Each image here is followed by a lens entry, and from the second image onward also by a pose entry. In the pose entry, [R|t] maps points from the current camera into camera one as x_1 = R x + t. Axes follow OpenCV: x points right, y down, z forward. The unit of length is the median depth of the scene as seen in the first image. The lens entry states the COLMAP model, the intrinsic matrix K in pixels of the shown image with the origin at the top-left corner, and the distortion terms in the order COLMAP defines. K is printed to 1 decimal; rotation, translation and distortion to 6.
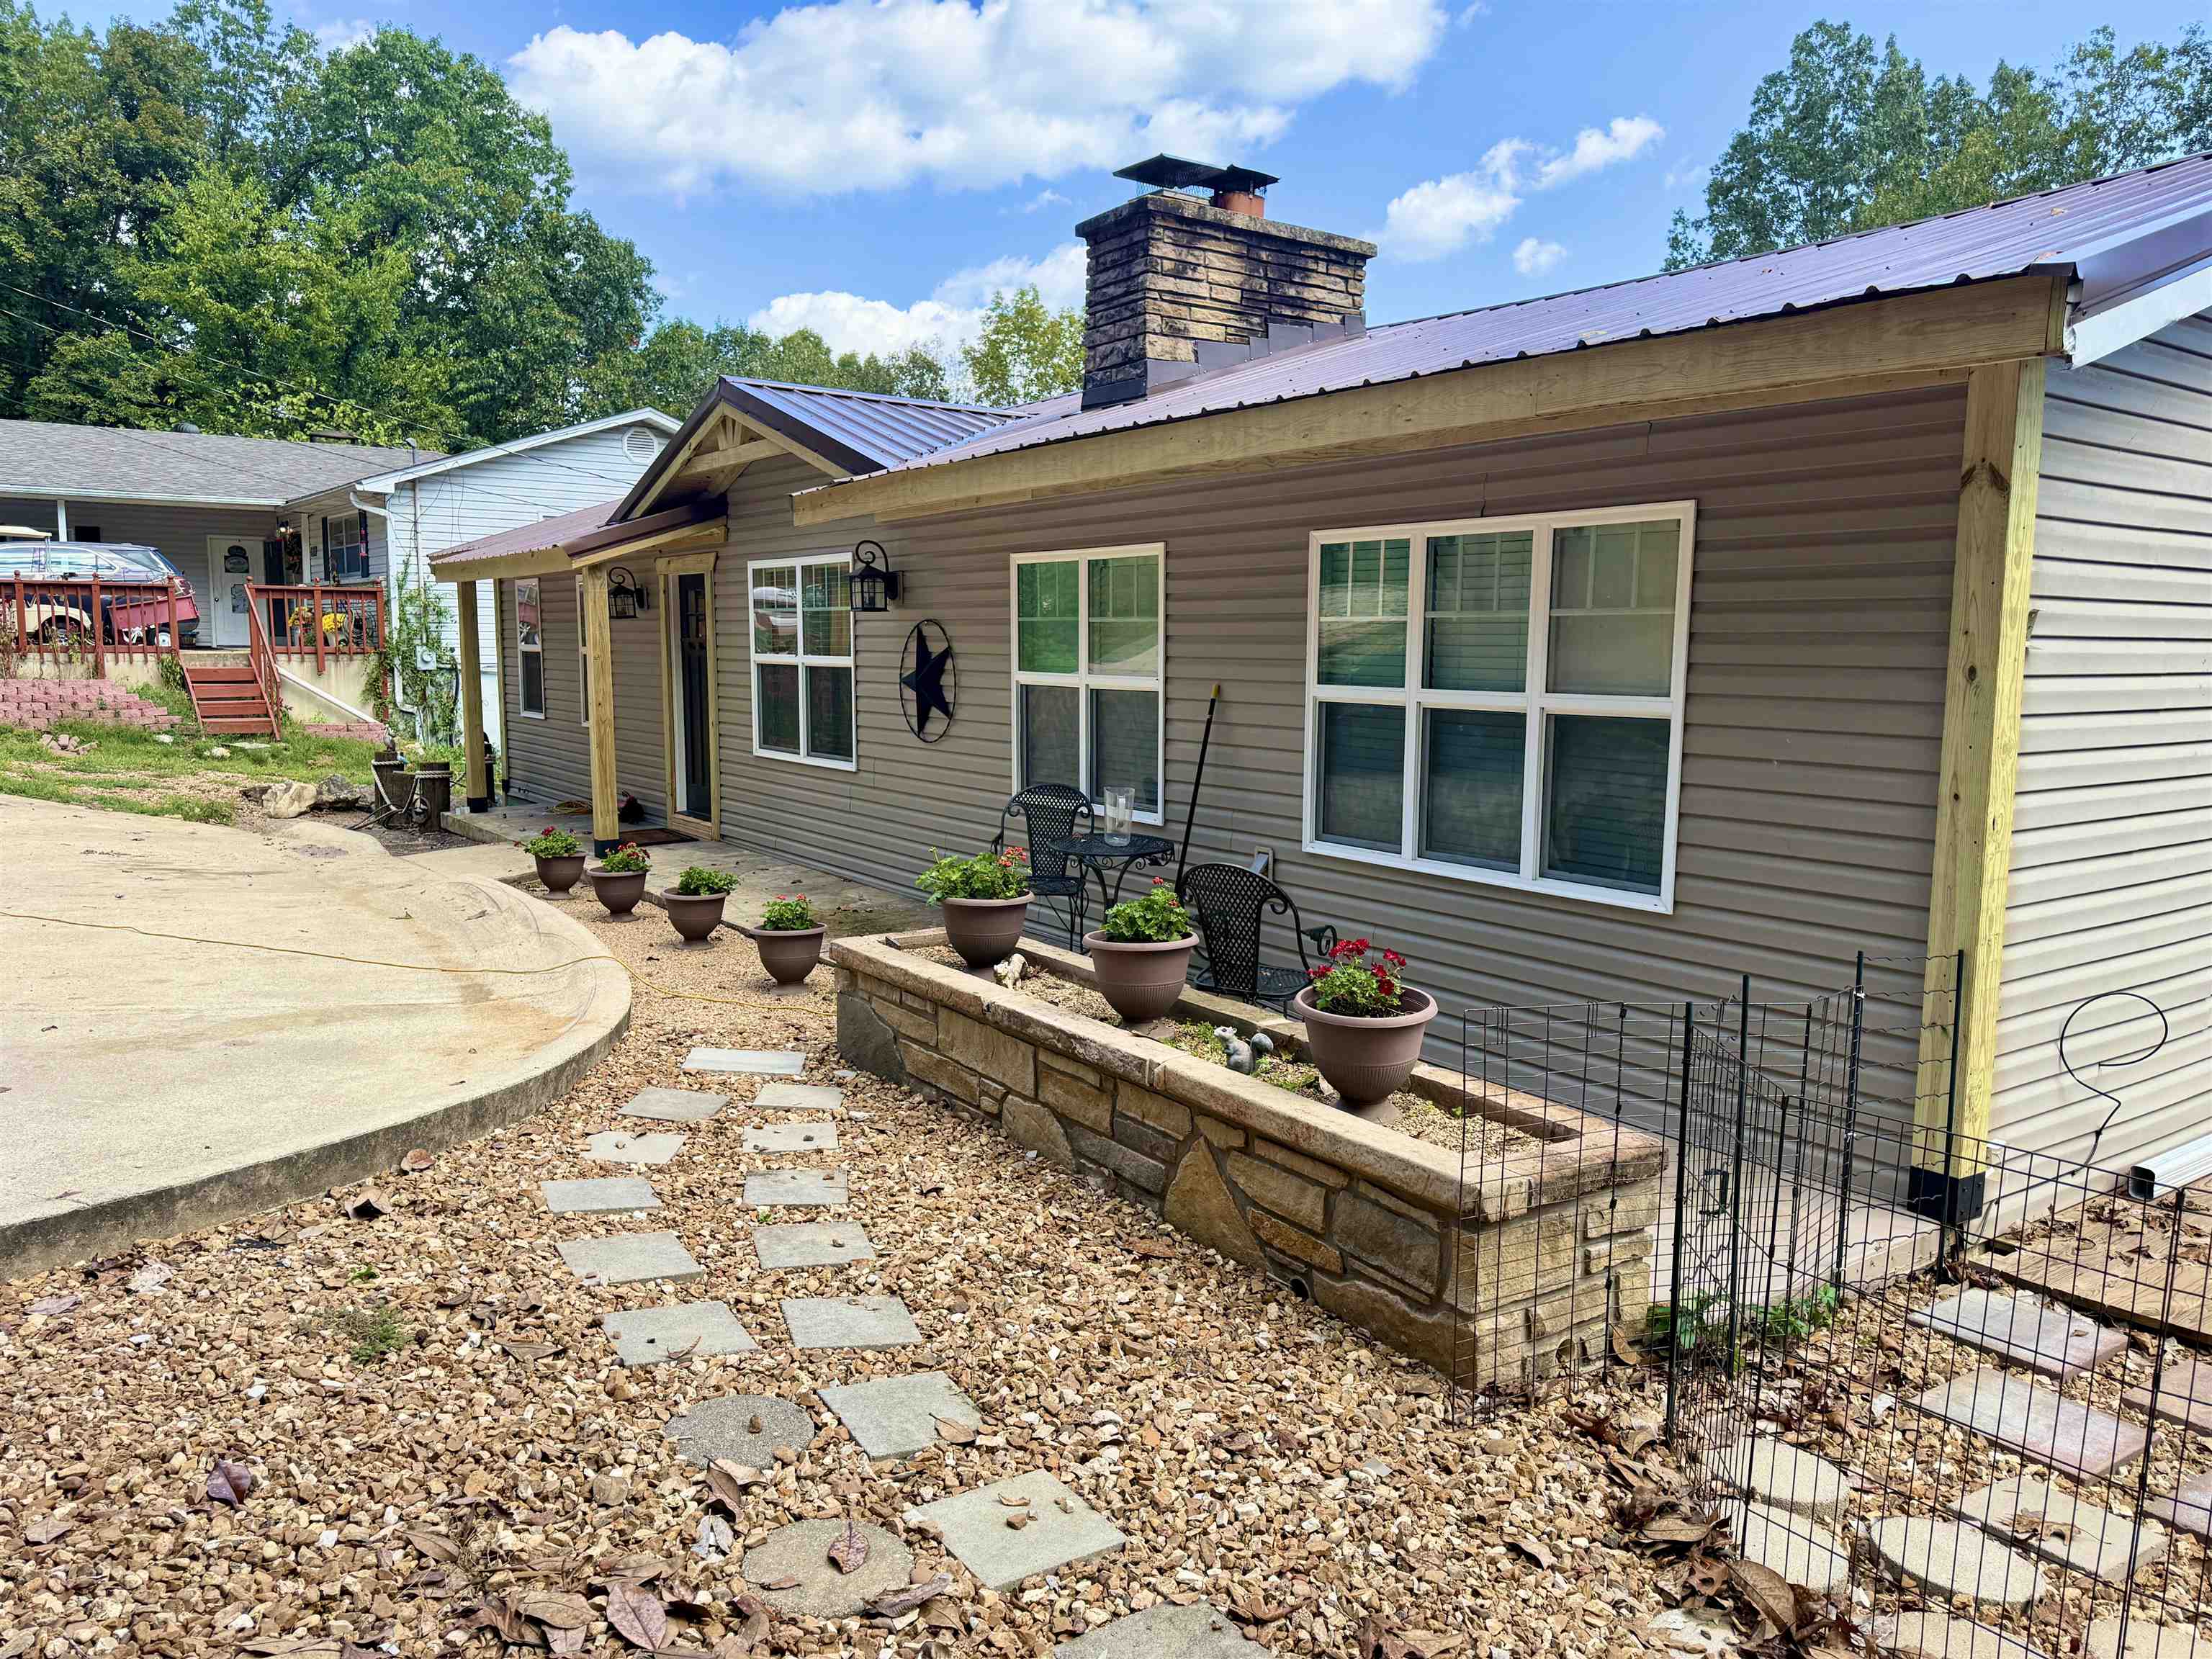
lens RADIAL K [[1556.6, 0, 1106.0], [0, 1556.6, 829.5], [0, 0, 1]] dist [0.070328, -0.070538]
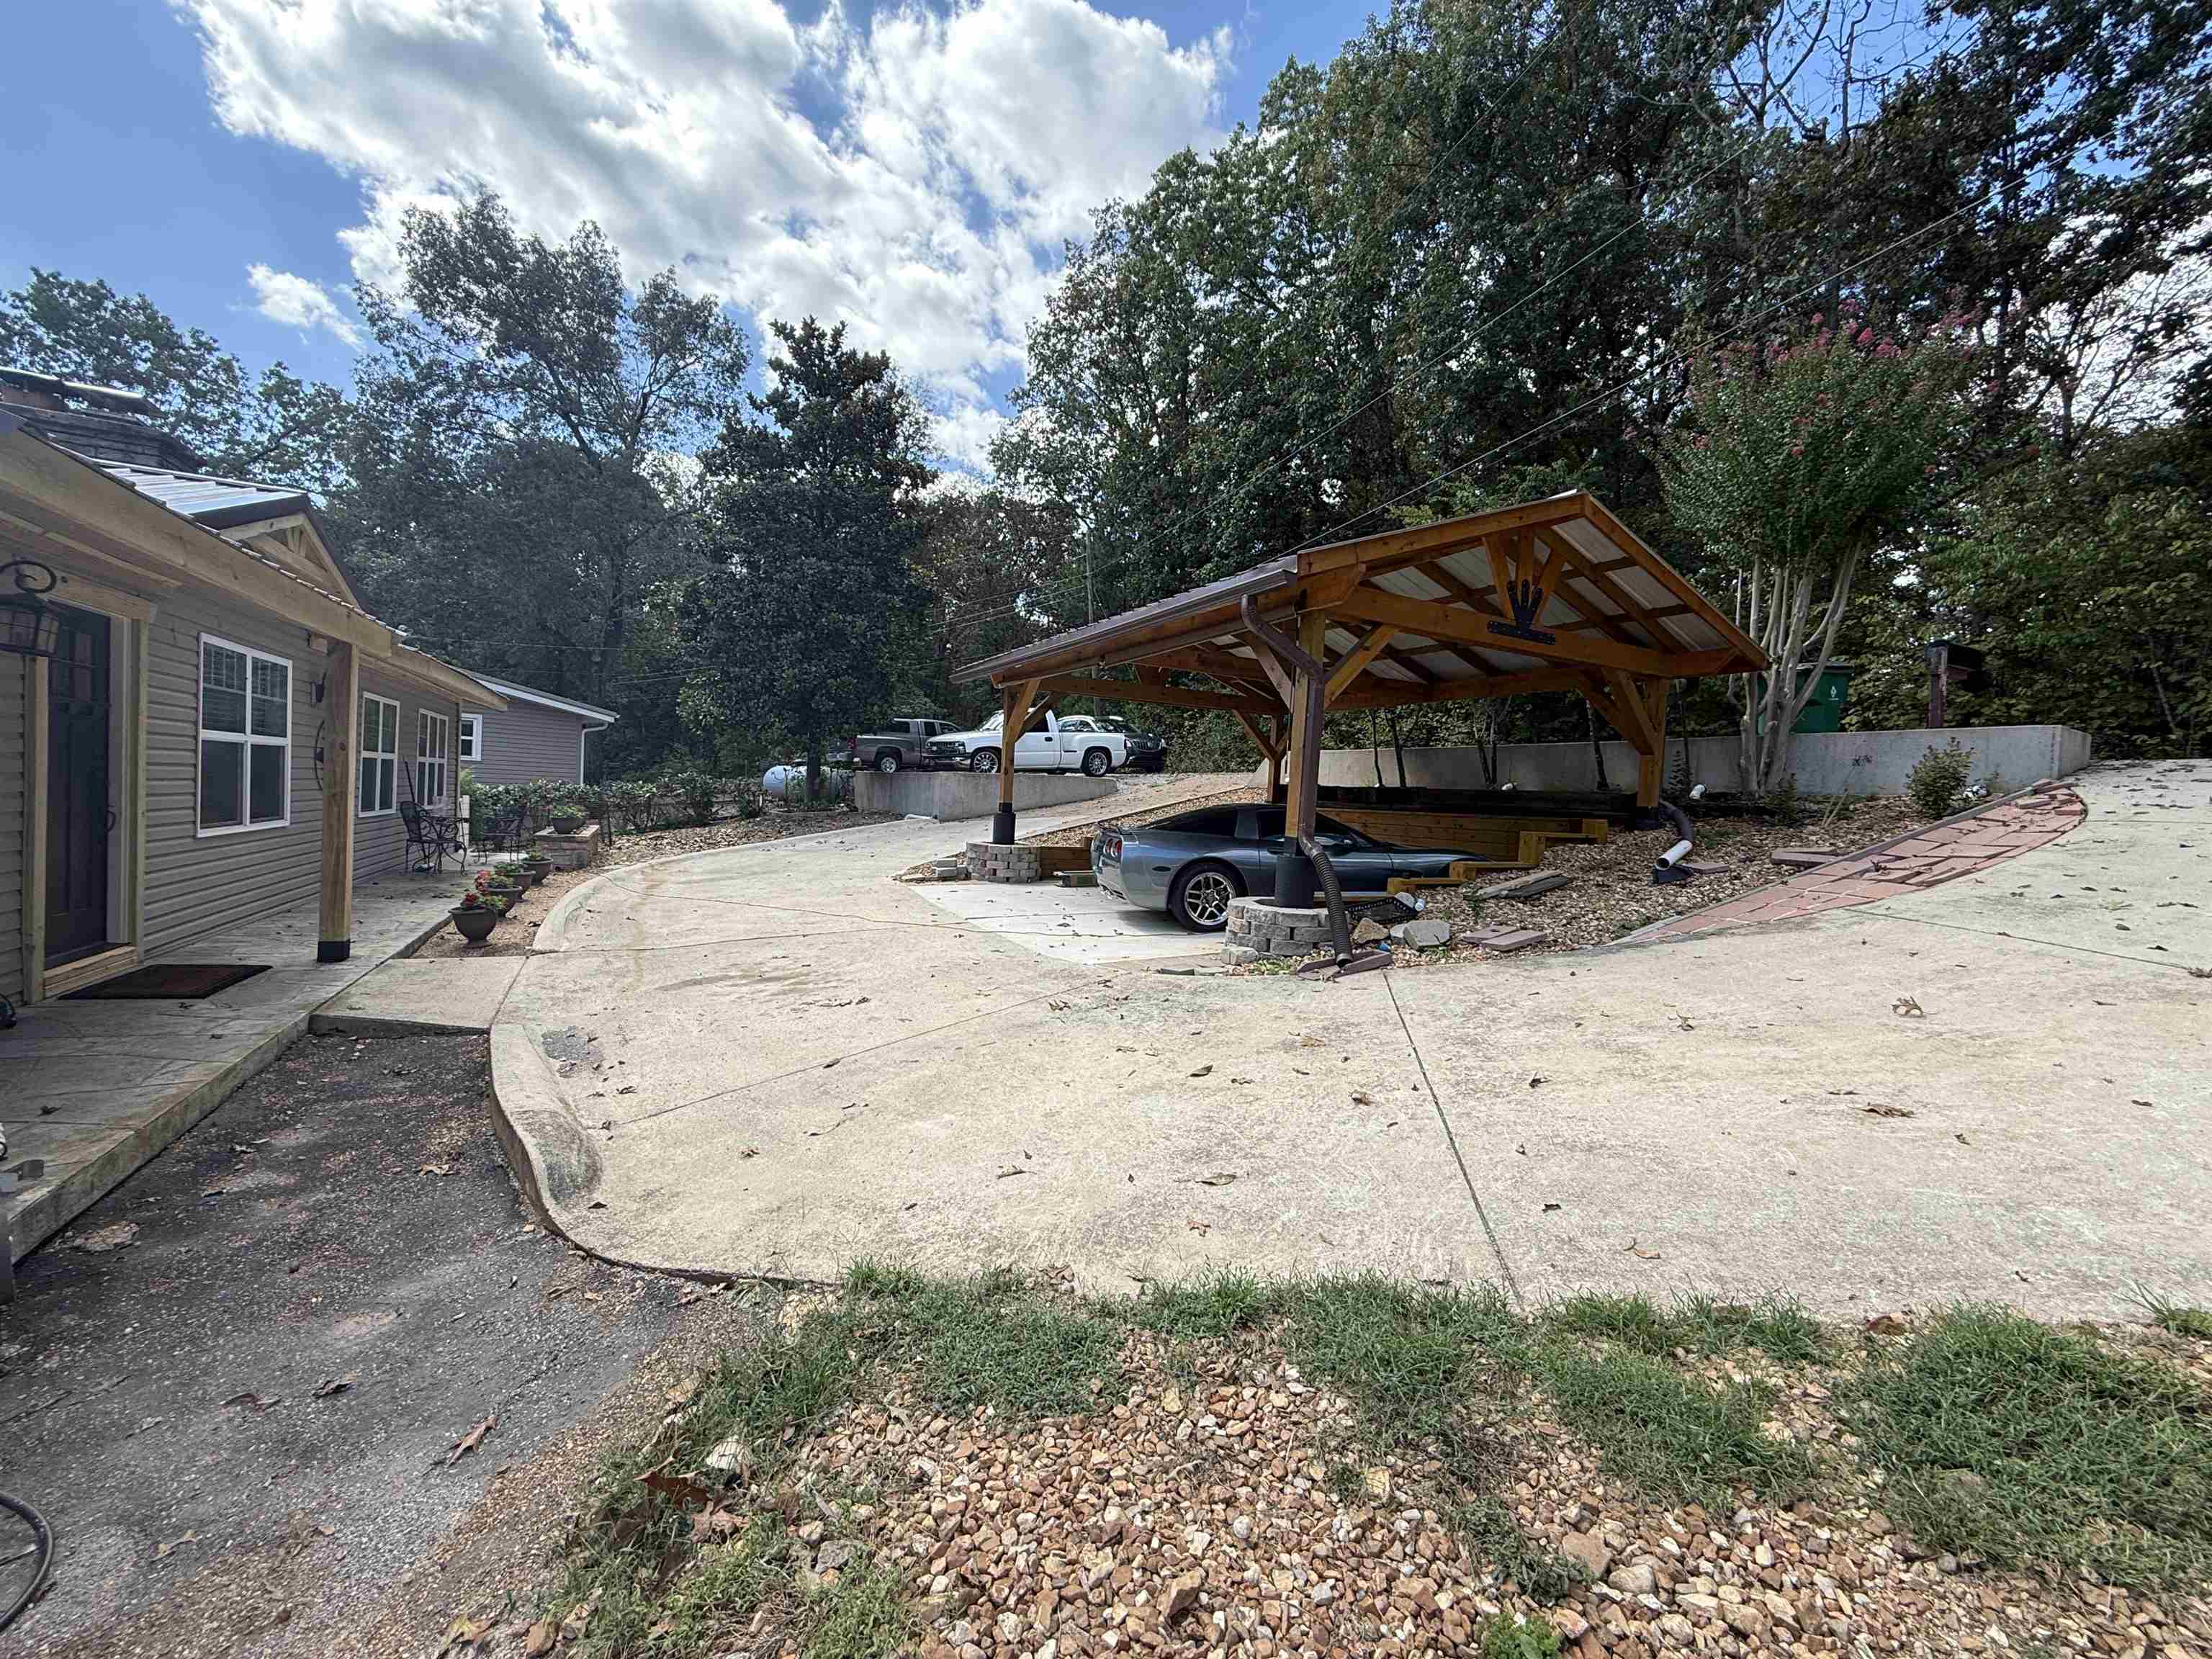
lens RADIAL K [[876.8, 0, 1106.0], [0, 876.8, 829.5], [0, 0, 1]] dist [0.001462, 0.000046]
pose [[-0.990451, -0.069584, 0.119015, -0.819003], [-0.052344, 0.988439, 0.142300, -0.155765], [-0.127541, 0.134712, -0.982642, 1.456767]]
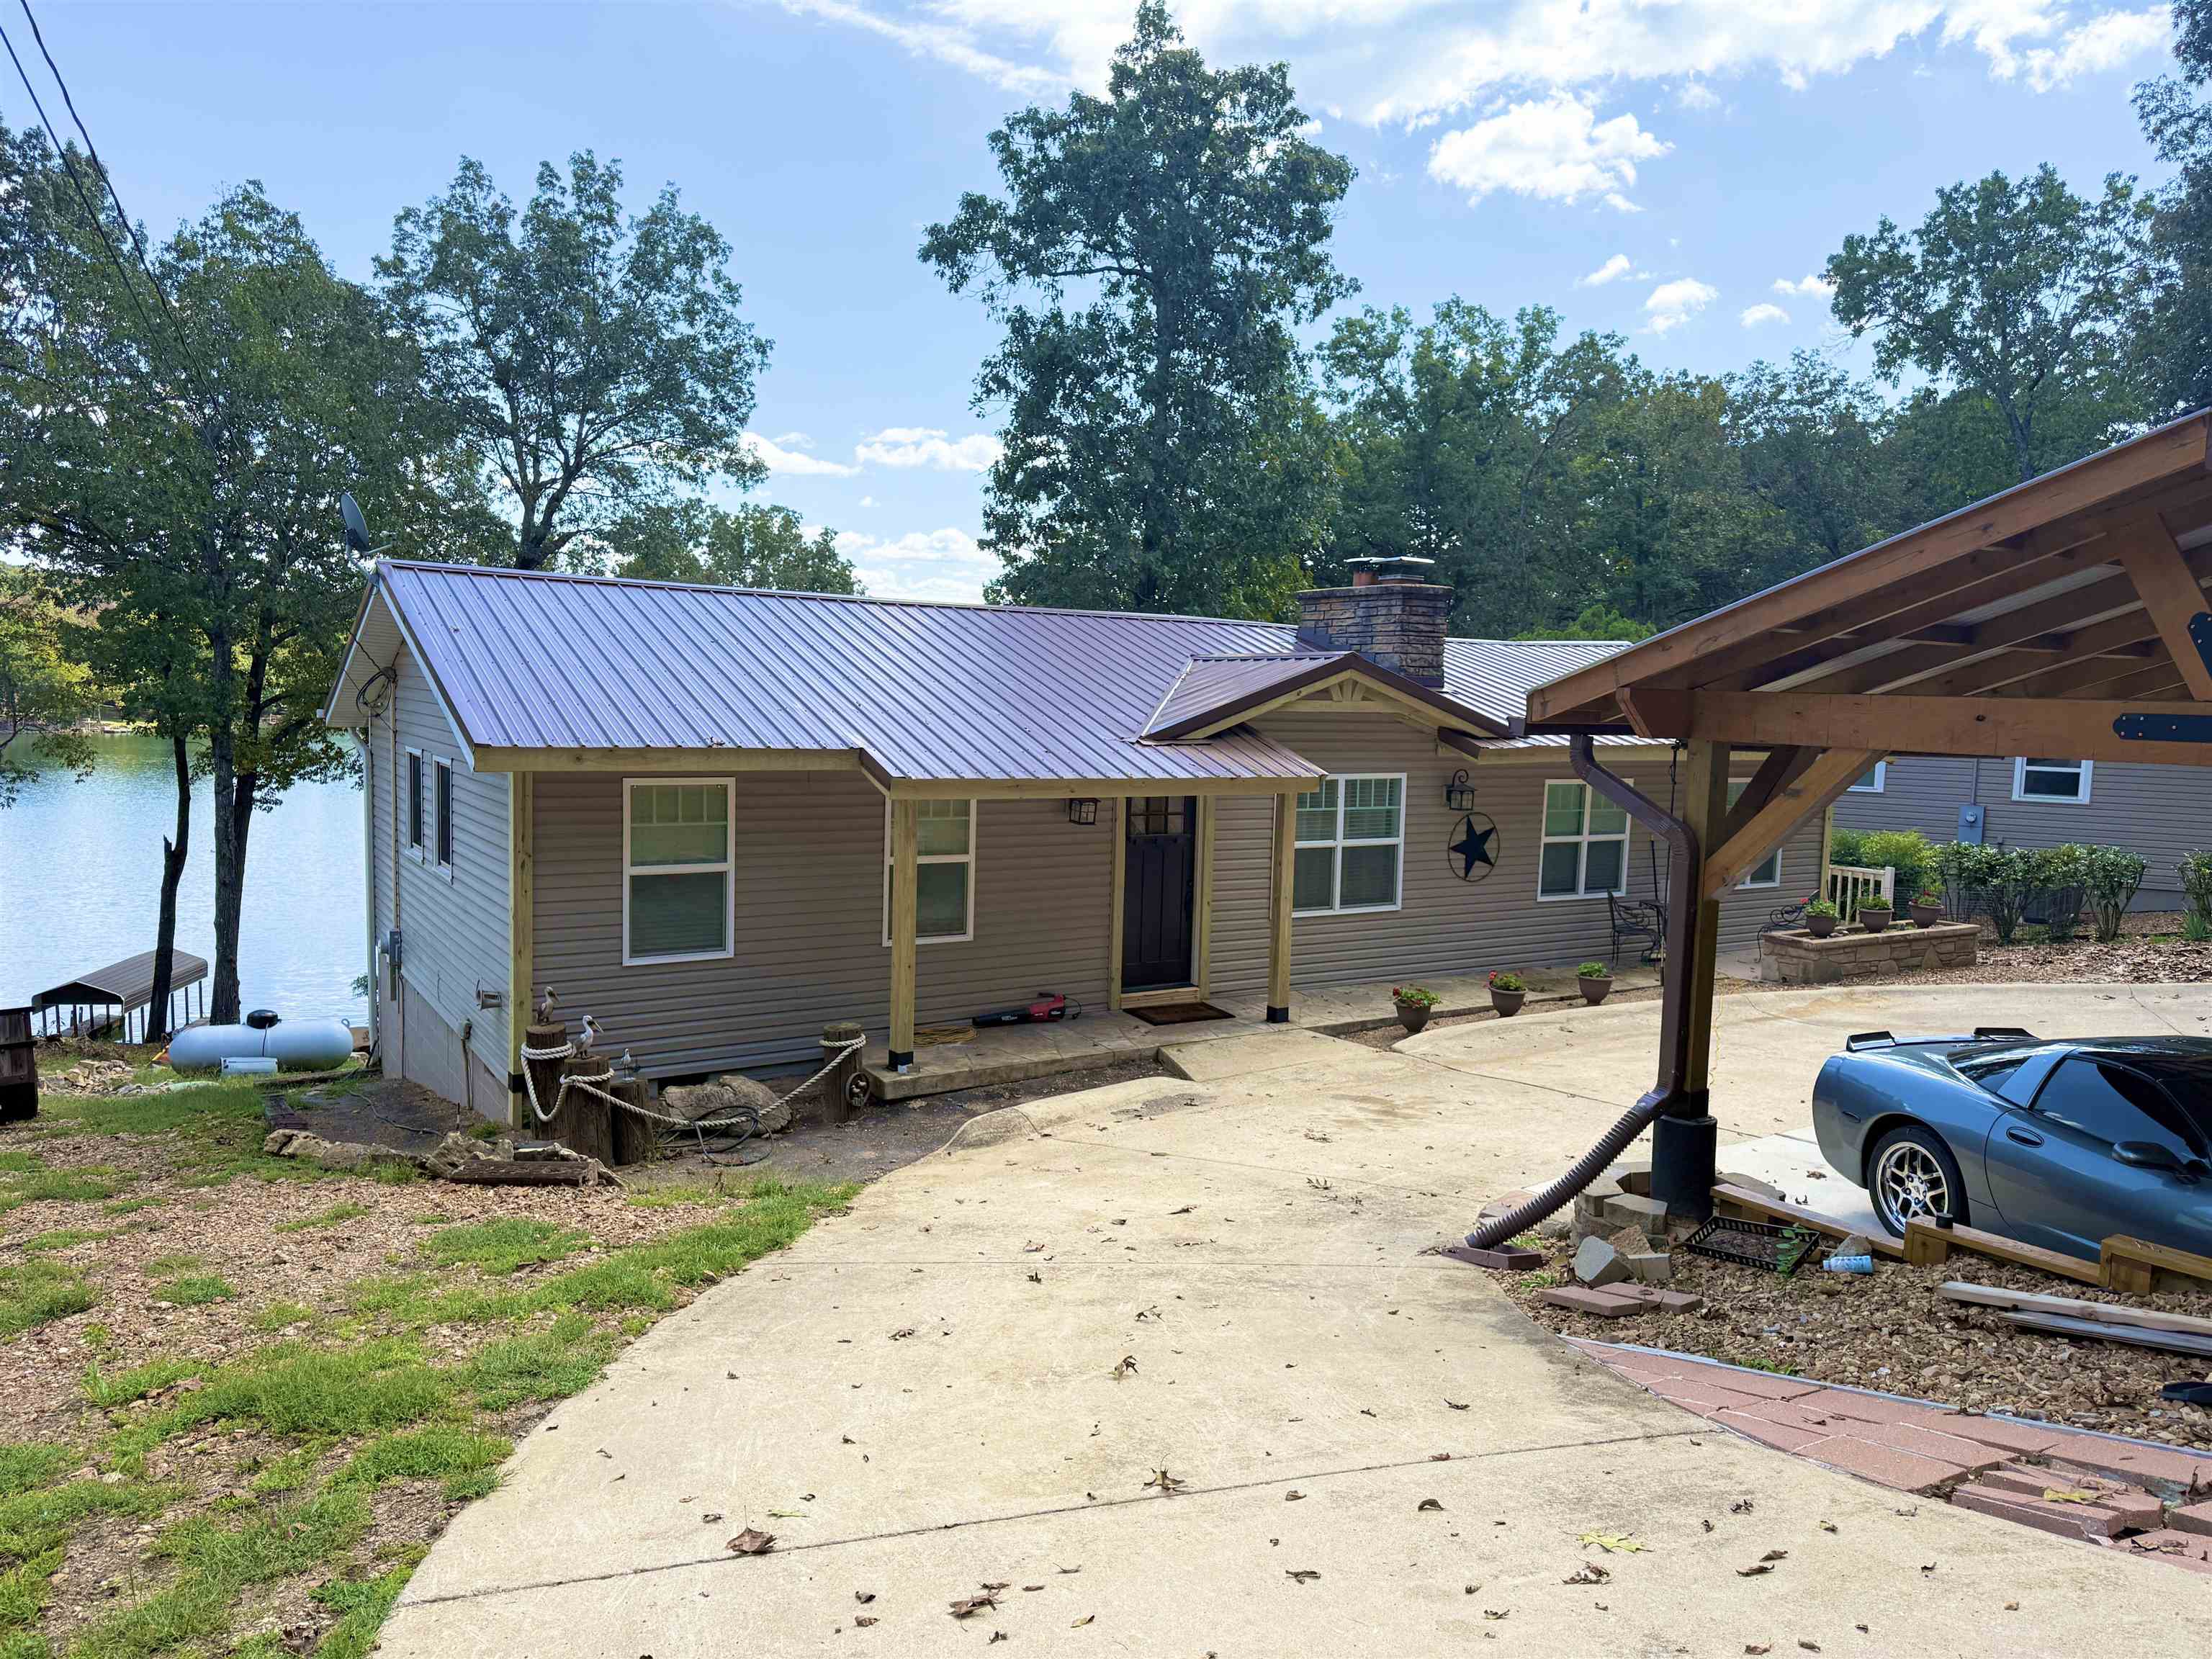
lens RADIAL K [[1556.6, 0, 1106.0], [0, 1556.6, 829.5], [0, 0, 1]] dist [0.070328, -0.070538]
pose [[0.027973, -0.107827, 0.993776, -1.521919], [0.084186, 0.990887, 0.105144, -0.272268], [-0.996057, 0.080721, 0.036796, 1.093670]]
